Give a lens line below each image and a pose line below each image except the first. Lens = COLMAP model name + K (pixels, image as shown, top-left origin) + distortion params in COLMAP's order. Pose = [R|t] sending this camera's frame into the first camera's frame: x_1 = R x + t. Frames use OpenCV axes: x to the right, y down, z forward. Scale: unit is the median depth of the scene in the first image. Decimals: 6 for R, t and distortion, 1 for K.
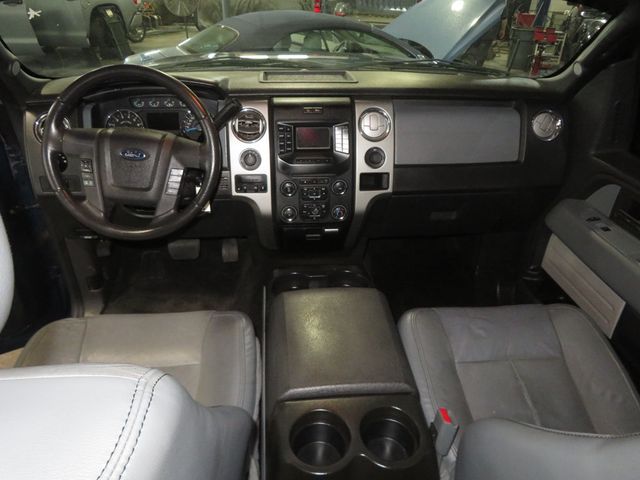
lens RADIAL K [[436.8, 0, 316.8], [0, 436.8, 241.1], [0, 0, 1]] dist [-0.047306, 0.001816]
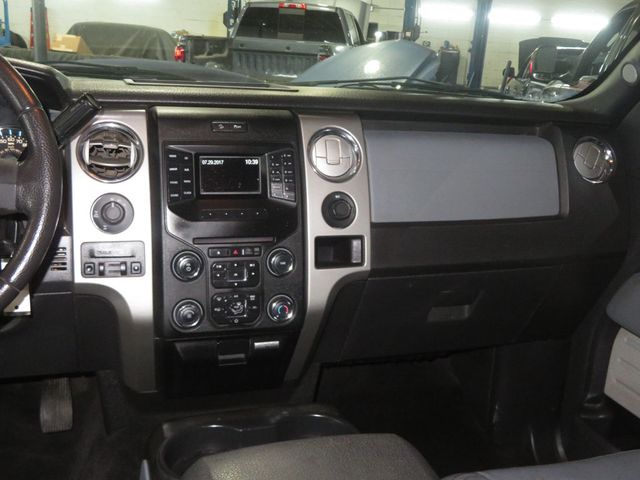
lens RADIAL K [[655.8, 0, 322.6], [0, 655.8, 239.4], [0, 0, 1]] dist [-0.016196, -0.010406]
pose [[0.976296, -0.021514, 0.215368, -0.072943], [0.074639, 0.967474, -0.241708, 0.052496], [-0.203163, 0.252053, 0.946147, 0.198125]]
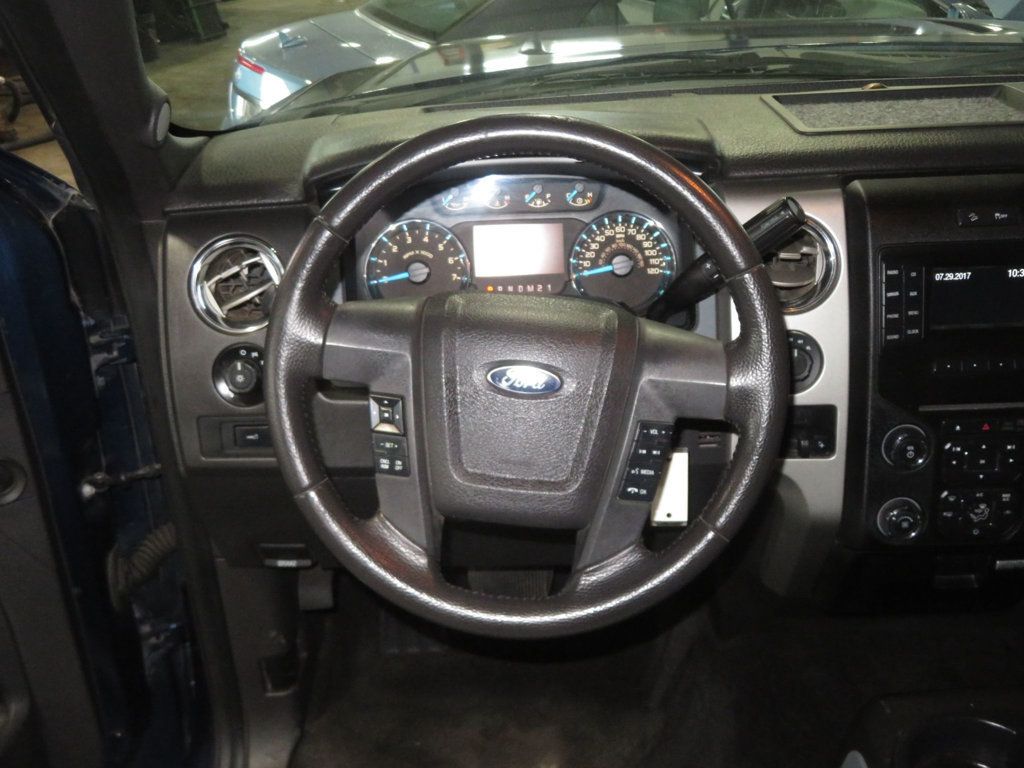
lens RADIAL K [[1049.3, 0, 516.1], [0, 1049.3, 383.0], [0, 0, 1]] dist [-0.016196, -0.010406]
pose [[0.991363, -0.002854, -0.131117, -0.249162], [-0.007400, 0.996953, -0.077654, -0.102212], [0.130940, 0.077953, 0.988321, 0.160178]]
